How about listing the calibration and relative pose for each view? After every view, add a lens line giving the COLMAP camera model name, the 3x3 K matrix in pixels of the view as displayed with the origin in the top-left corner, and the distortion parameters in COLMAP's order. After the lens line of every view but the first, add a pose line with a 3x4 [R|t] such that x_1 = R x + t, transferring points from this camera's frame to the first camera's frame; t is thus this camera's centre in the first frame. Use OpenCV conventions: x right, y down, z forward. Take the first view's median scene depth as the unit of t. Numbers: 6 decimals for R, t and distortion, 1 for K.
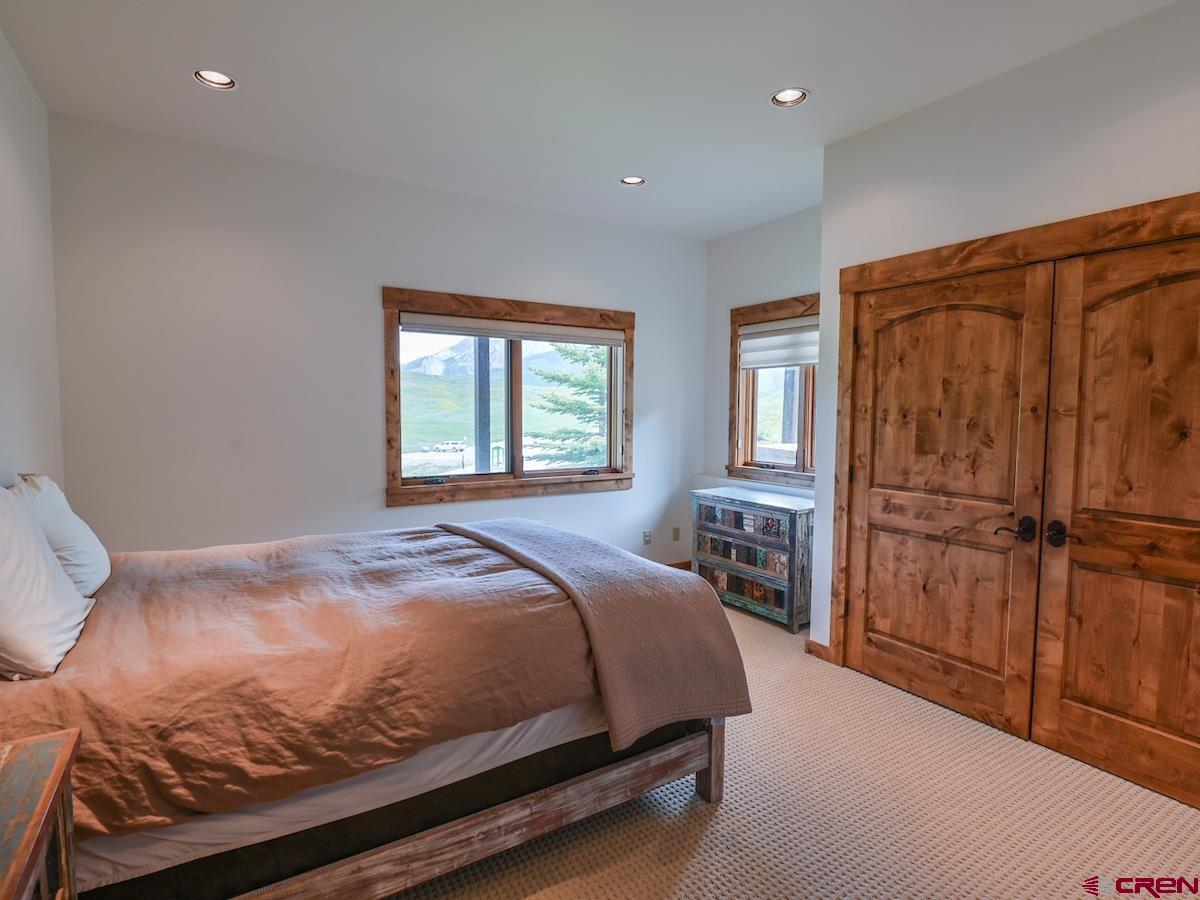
lens RADIAL K [[586.1, 0, 594.5], [0, 586.1, 447.2], [0, 0, 1]] dist [-0.009178, -0.000041]
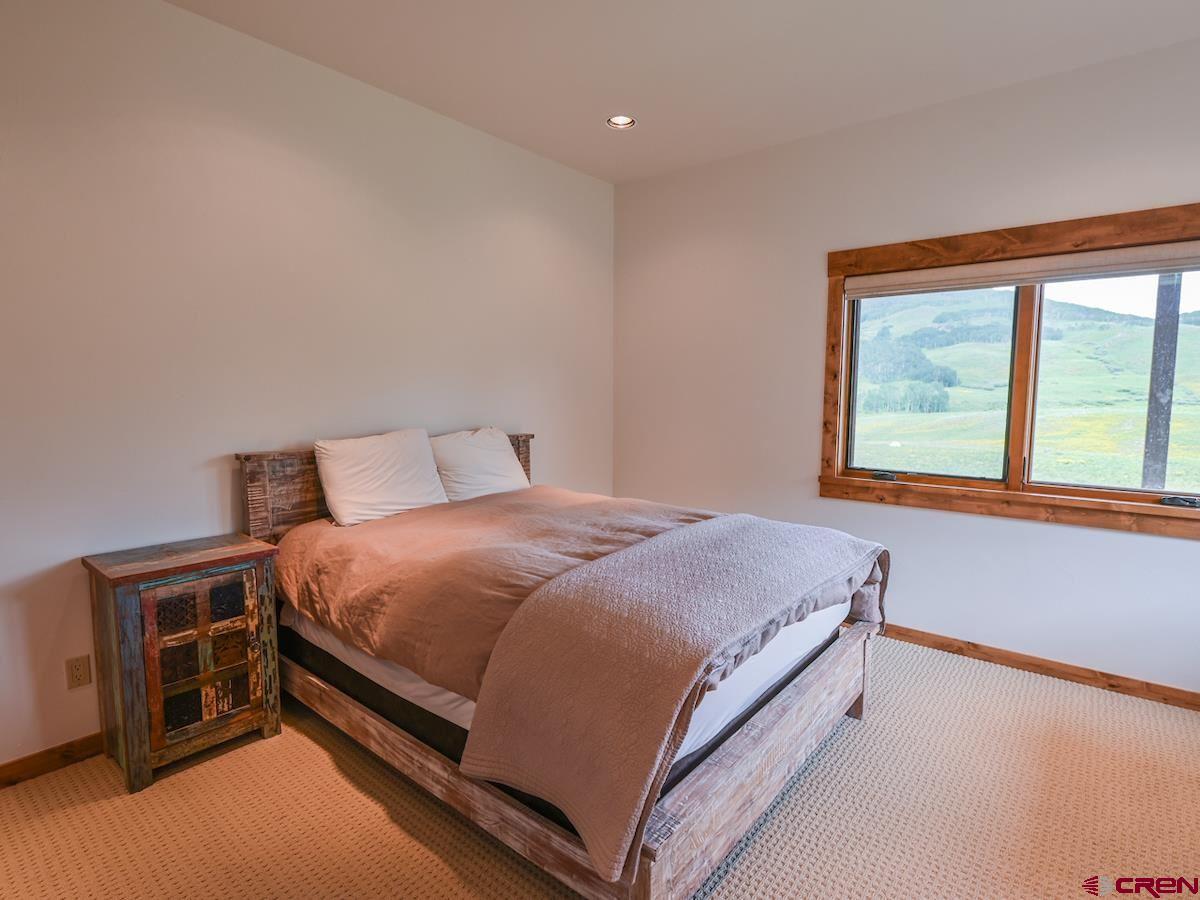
lens RADIAL K [[586.1, 0, 610.6], [0, 586.1, 446.2], [0, 0, 1]] dist [-0.009178, -0.000041]
pose [[0.375360, 0.085079, -0.922966, 0.361040], [-0.061950, 0.995854, 0.066604, -0.016313], [0.924807, 0.032177, 0.379075, 0.346949]]
